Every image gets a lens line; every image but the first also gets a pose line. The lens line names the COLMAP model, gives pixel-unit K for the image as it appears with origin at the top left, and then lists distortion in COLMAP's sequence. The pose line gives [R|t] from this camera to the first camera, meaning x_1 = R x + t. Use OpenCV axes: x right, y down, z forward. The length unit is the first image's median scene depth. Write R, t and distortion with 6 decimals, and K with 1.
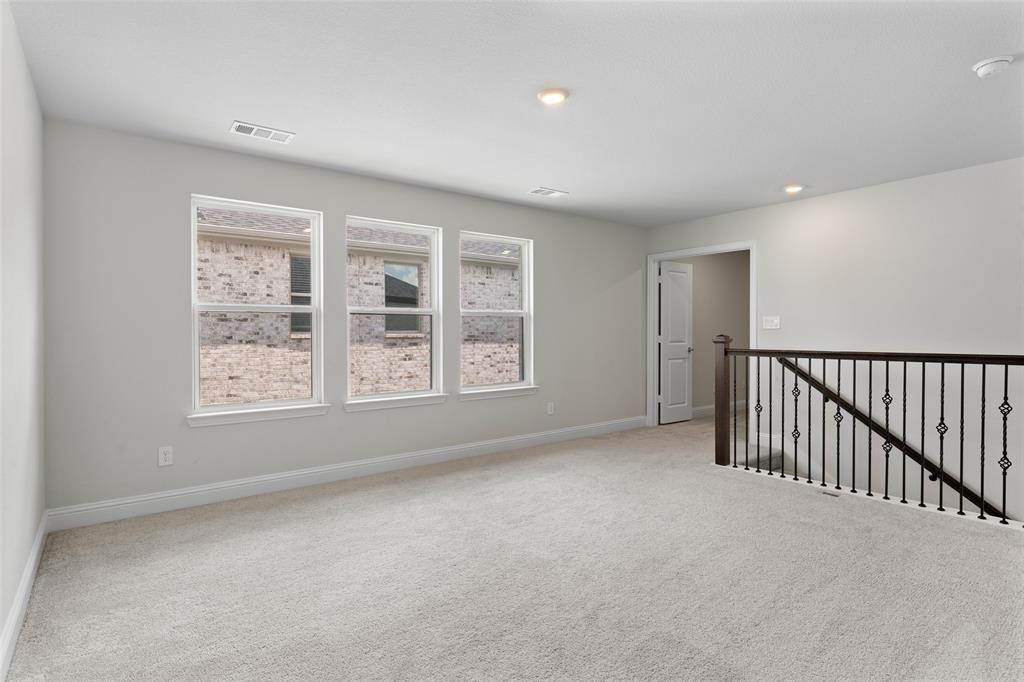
lens RADIAL K [[511.9, 0, 506.8], [0, 511.9, 341.5], [0, 0, 1]] dist [-0.003845, 0.000056]
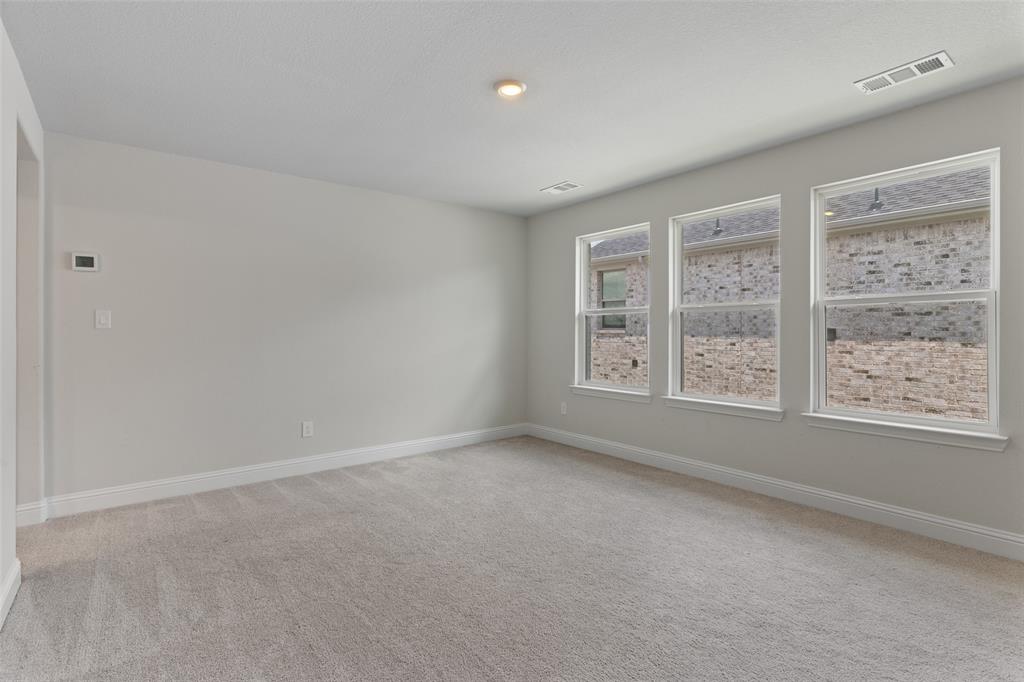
lens RADIAL K [[491.1, 0, 510.4], [0, 491.1, 338.0], [0, 0, 1]] dist [0.002418, -0.001041]
pose [[0.017051, 0.019252, -0.999669, 0.300778], [-0.013544, 0.999727, 0.019022, -0.007283], [0.999763, 0.013215, 0.017308, 0.288183]]
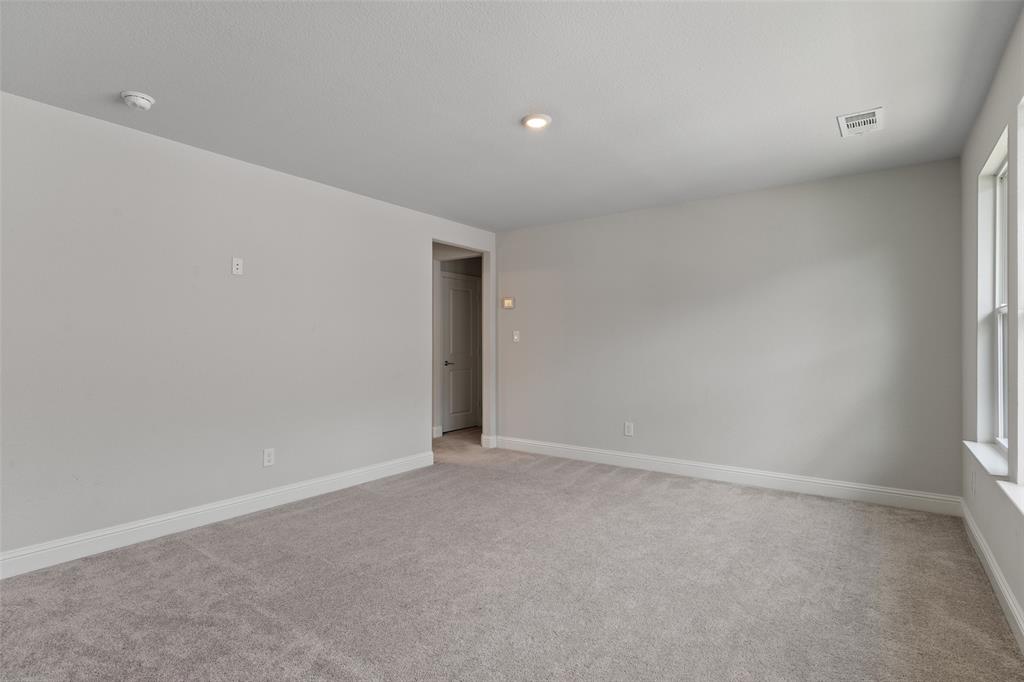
lens RADIAL K [[517.2, 0, 511.9], [0, 517.2, 344.0], [0, 0, 1]] dist [-0.001071, 0.001094]
pose [[-0.959017, 0.002830, -0.283333, 0.129764], [-0.001358, 0.999893, 0.014582, -0.010378], [0.283344, 0.014369, -0.958911, 0.587447]]
